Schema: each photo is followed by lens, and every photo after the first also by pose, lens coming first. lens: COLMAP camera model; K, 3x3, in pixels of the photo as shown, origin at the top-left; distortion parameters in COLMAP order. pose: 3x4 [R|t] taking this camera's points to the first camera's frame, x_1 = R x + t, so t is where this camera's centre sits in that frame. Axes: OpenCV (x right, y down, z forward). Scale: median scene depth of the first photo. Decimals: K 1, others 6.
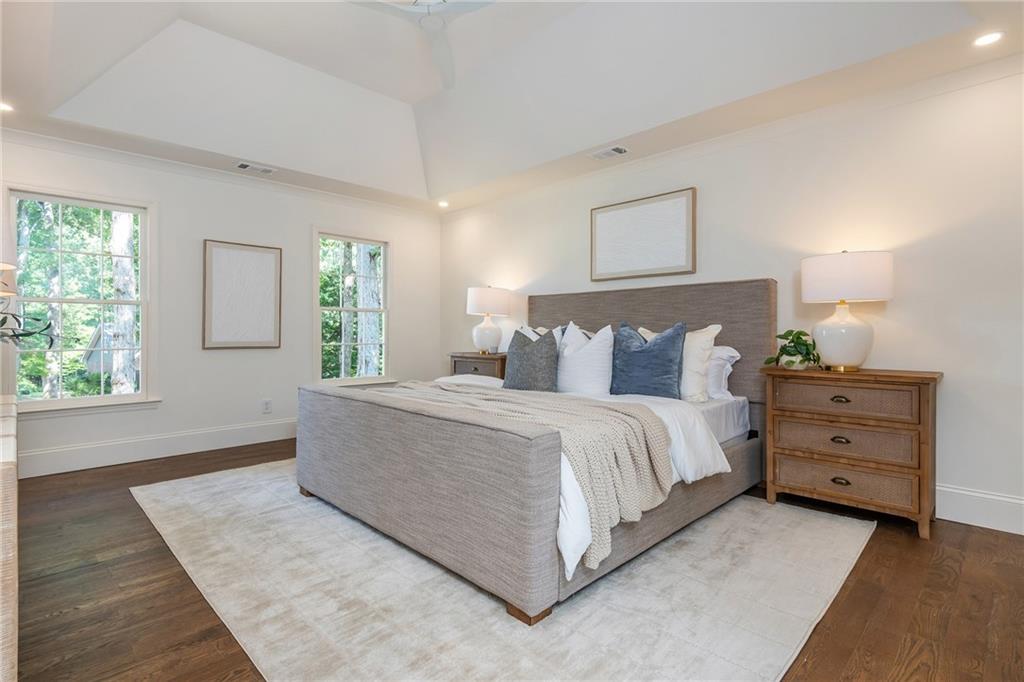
lens RADIAL K [[495.2, 0, 511.0], [0, 495.2, 334.7], [0, 0, 1]] dist [-0.001835, -0.001567]
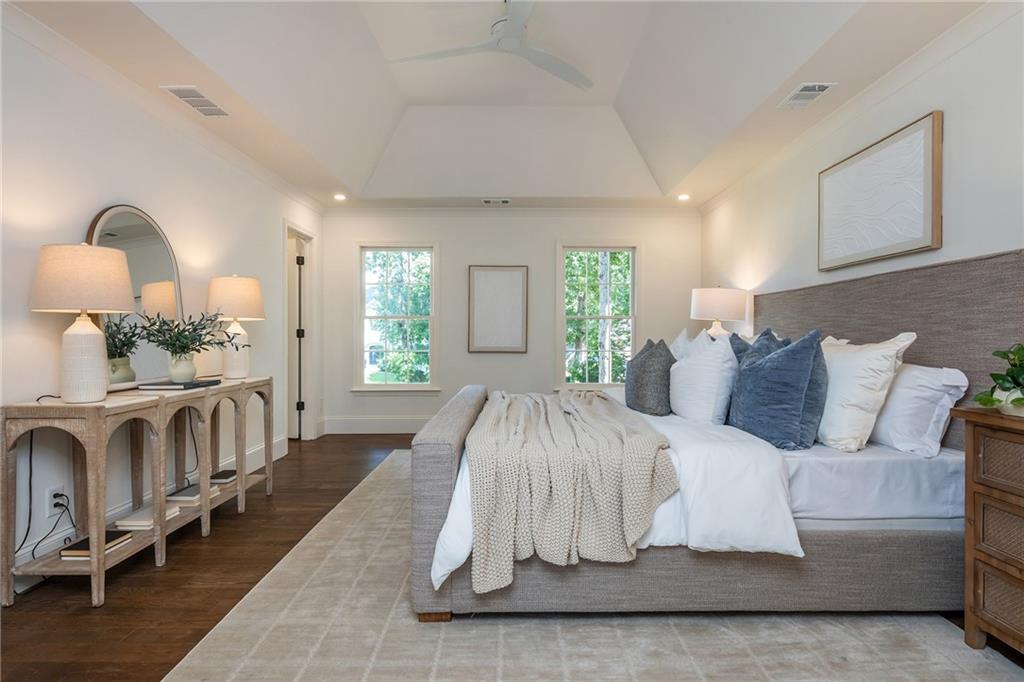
lens RADIAL K [[518.9, 0, 512.9], [0, 518.9, 341.1], [0, 0, 1]] dist [0.001622, -0.002083]
pose [[0.712375, 0.006812, -0.701766, 0.448568], [-0.003734, 0.999976, 0.005917, -0.009879], [0.701789, -0.001595, 0.712383, 0.160830]]
